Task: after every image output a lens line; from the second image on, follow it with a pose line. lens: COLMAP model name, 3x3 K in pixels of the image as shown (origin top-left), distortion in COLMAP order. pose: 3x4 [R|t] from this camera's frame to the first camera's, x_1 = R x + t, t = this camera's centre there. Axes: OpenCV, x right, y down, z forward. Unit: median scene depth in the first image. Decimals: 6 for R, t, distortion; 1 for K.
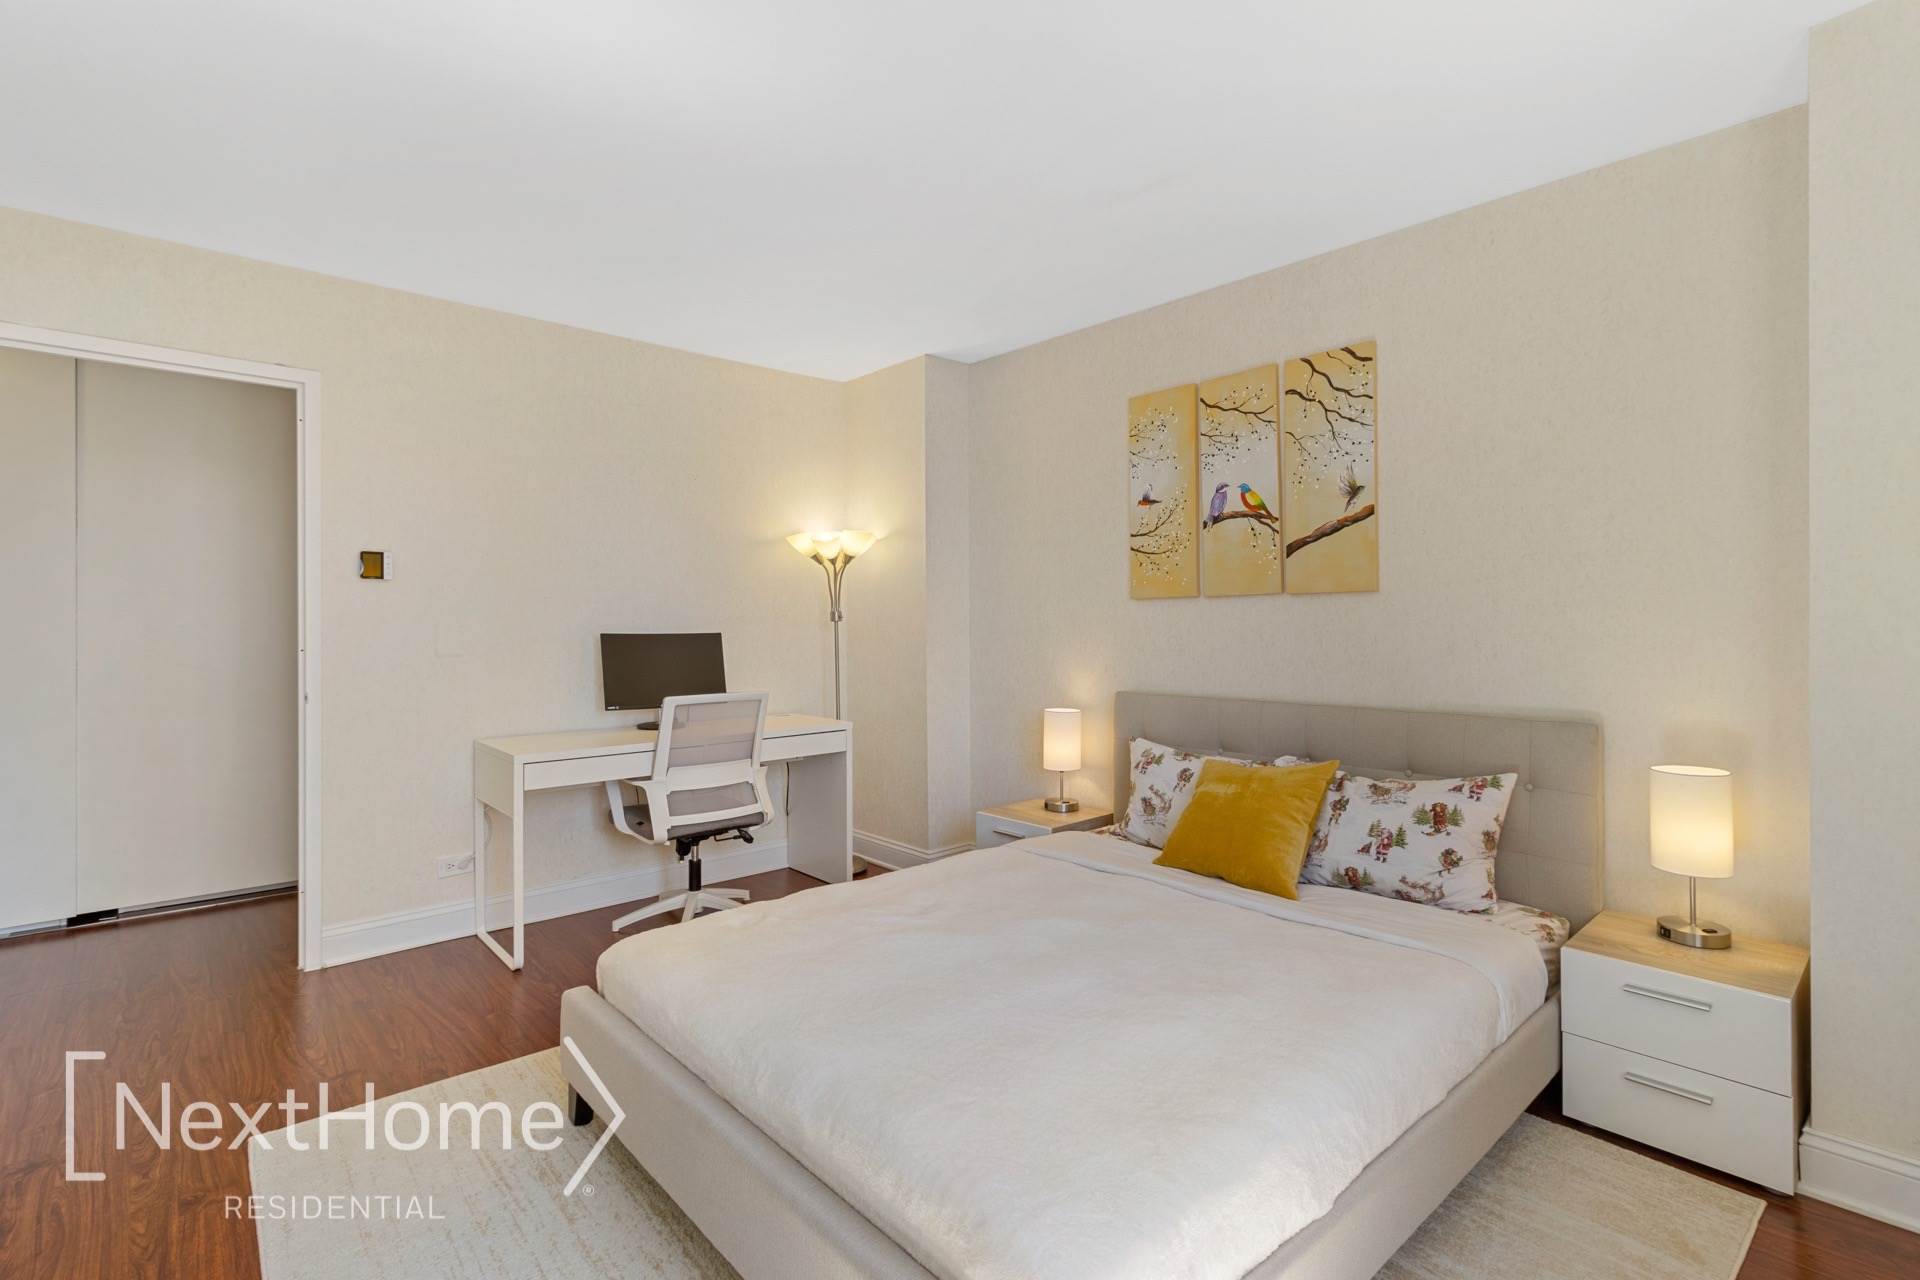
lens RADIAL K [[895.5, 0, 963.6], [0, 895.5, 623.7], [0, 0, 1]] dist [0.003625, -0.000721]
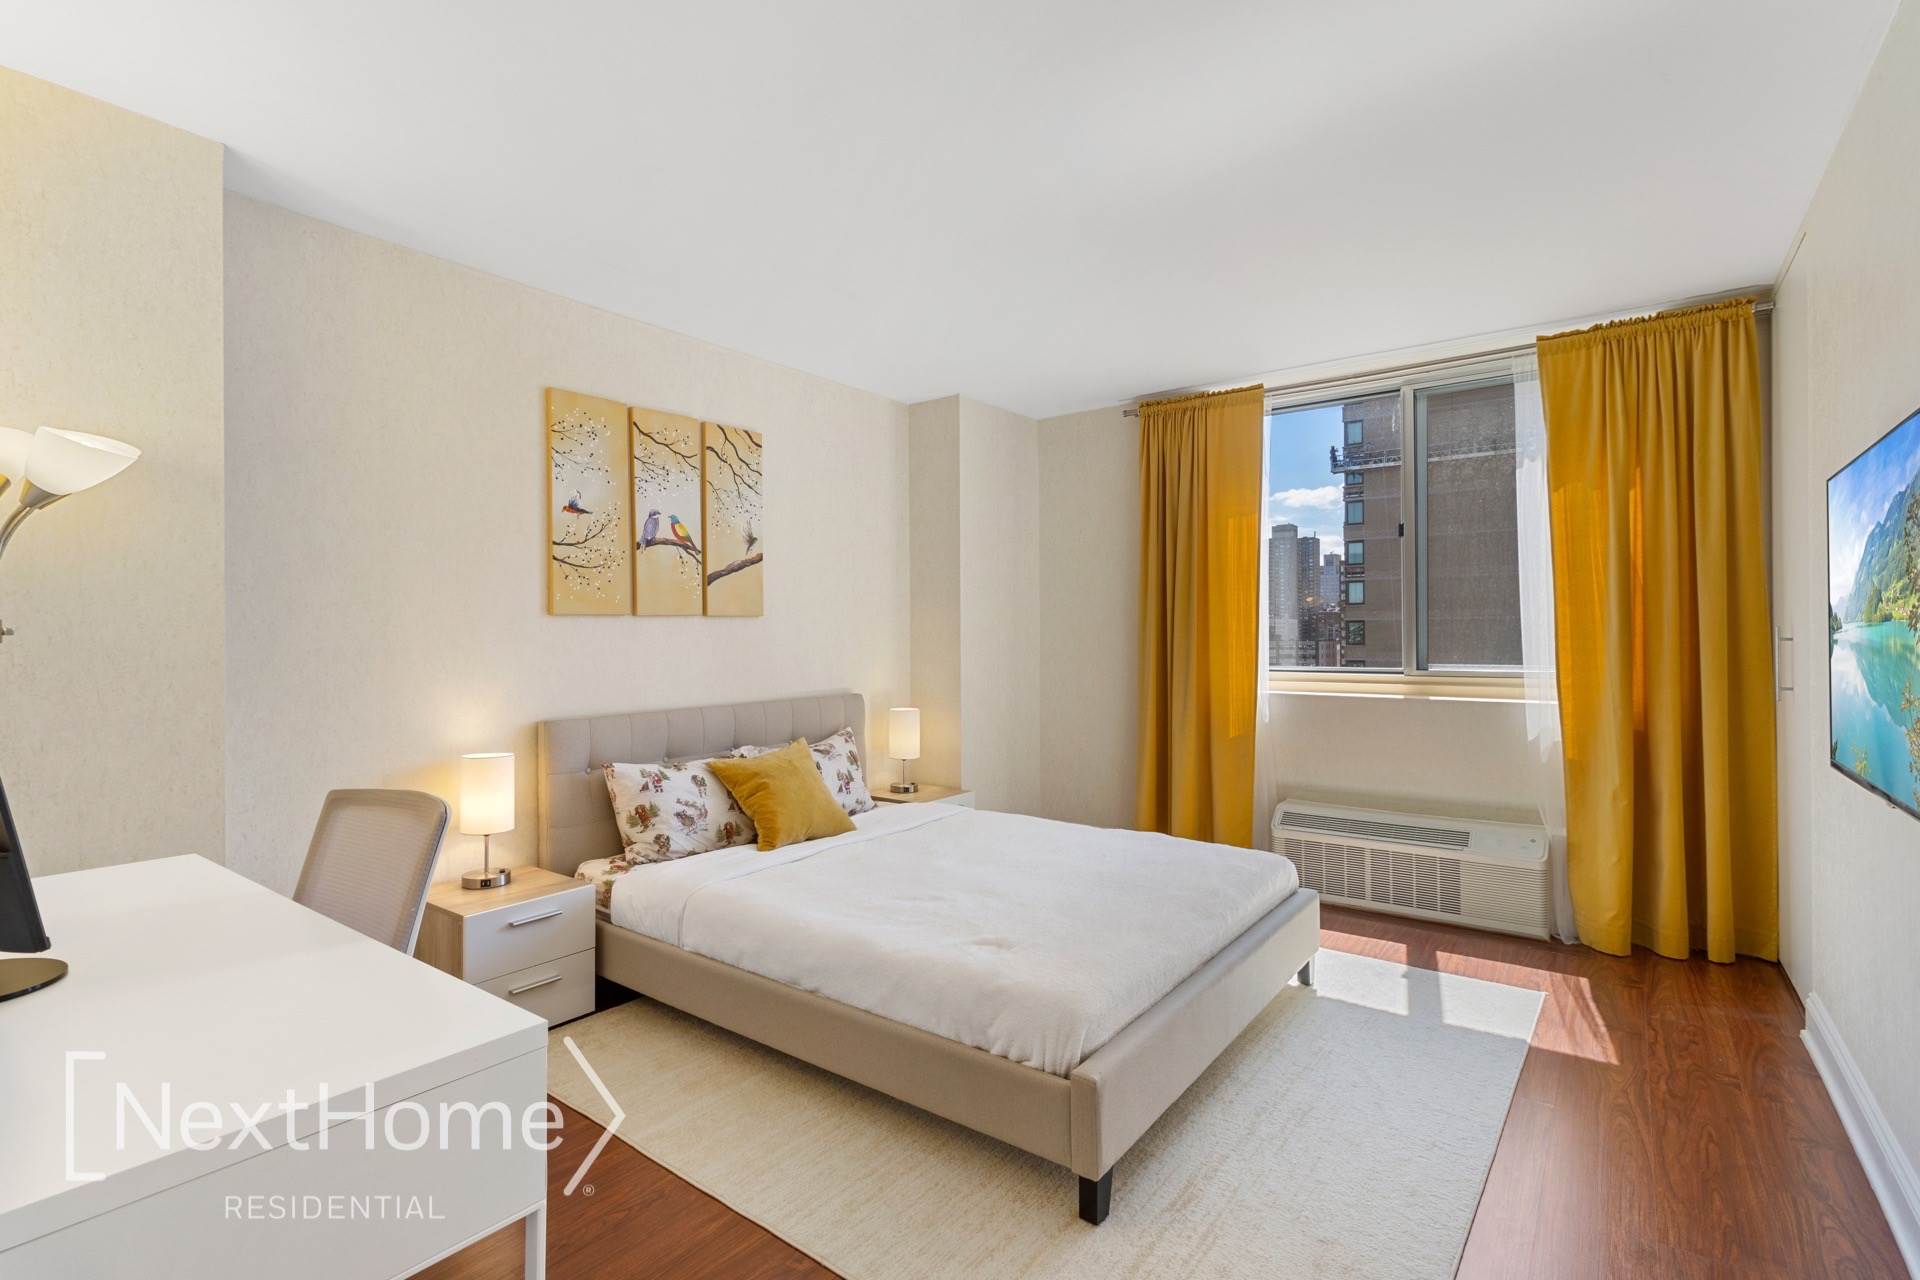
lens RADIAL K [[895.5, 0, 961.4], [0, 895.5, 638.9], [0, 0, 1]] dist [0.003625, -0.000721]
pose [[-0.205554, 0.000277, 0.978646, -0.849548], [0.012889, 0.999914, 0.002424, -0.000890], [-0.978561, 0.013112, -0.205540, 0.882302]]
